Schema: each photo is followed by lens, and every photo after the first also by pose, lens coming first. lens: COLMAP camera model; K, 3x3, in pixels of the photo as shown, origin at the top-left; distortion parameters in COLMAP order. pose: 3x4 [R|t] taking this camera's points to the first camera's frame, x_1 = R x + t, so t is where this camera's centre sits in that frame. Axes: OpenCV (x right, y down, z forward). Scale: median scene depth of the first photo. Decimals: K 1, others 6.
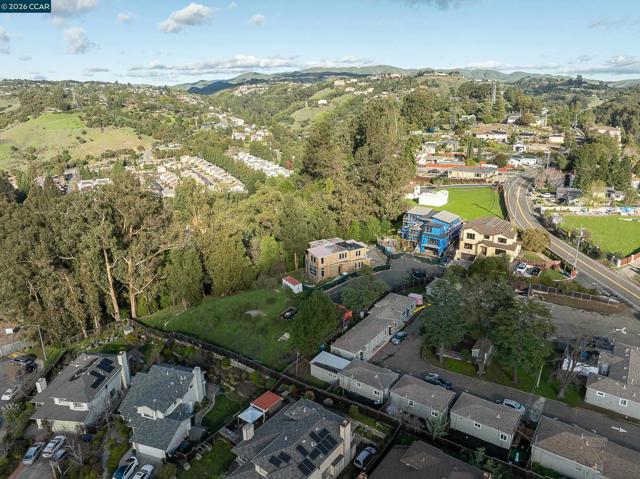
lens RADIAL K [[446.9, 0, 320.0], [0, 446.9, 240.0], [0, 0, 1]] dist [-0.028032, 0.007764]
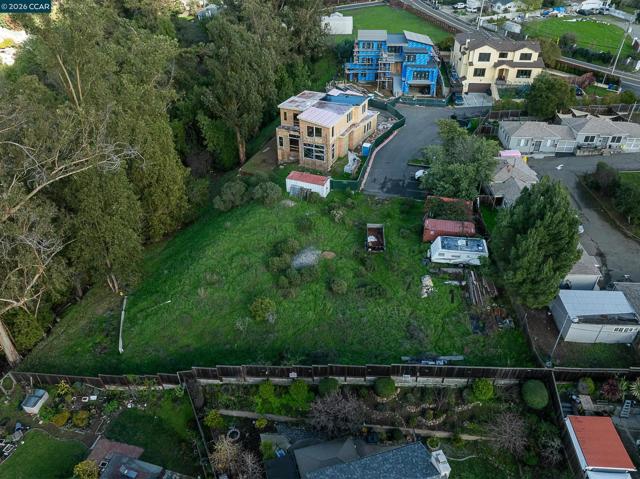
lens RADIAL K [[446.9, 0, 319.9], [0, 446.9, 238.5], [0, 0, 1]] dist [-0.028032, 0.007764]
pose [[0.839438, -0.309509, 0.446708, -0.302830], [0.160946, 0.926688, 0.339627, -0.023555], [-0.519076, -0.213200, 0.827711, 0.491244]]
